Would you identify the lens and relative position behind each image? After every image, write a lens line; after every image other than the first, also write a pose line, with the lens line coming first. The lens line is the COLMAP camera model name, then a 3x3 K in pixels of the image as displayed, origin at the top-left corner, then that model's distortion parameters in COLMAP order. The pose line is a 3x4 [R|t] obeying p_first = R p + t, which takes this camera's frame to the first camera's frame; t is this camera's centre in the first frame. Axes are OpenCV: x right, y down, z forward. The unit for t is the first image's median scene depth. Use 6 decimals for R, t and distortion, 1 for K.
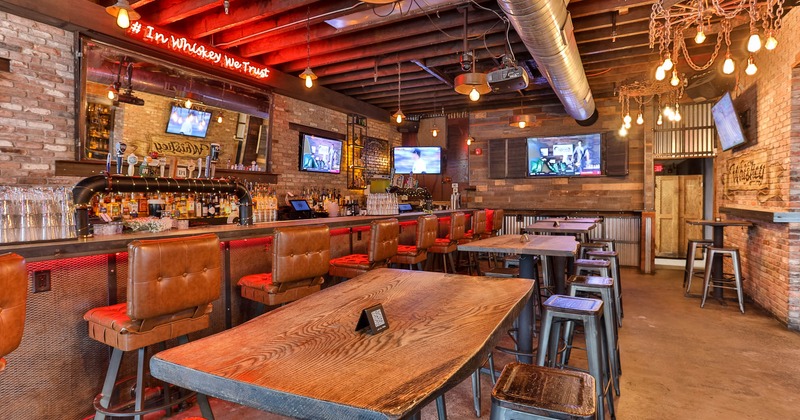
lens RADIAL K [[406.7, 0, 400.0], [0, 406.7, 210.0], [0, 0, 1]] dist [-0.072921, 0.027354]
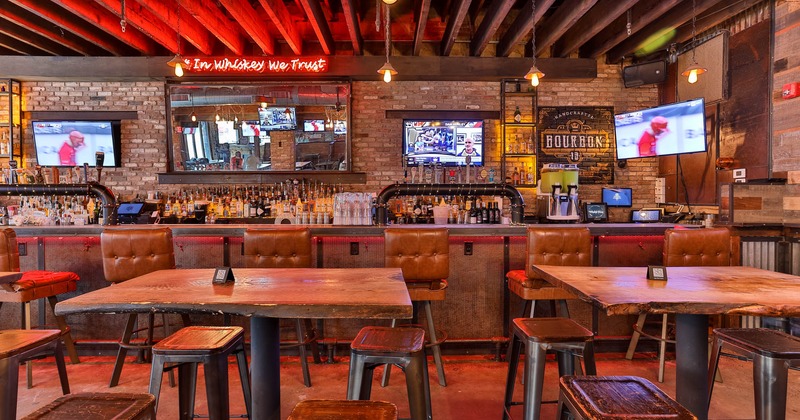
lens RADIAL K [[406.7, 0, 400.0], [0, 406.7, 210.0], [0, 0, 1]] dist [-0.072921, 0.027354]
pose [[0.497159, 0.027675, -0.867218, 0.624438], [-0.025041, 0.999533, 0.017542, -0.029586], [0.867298, 0.012995, 0.497620, 0.774211]]
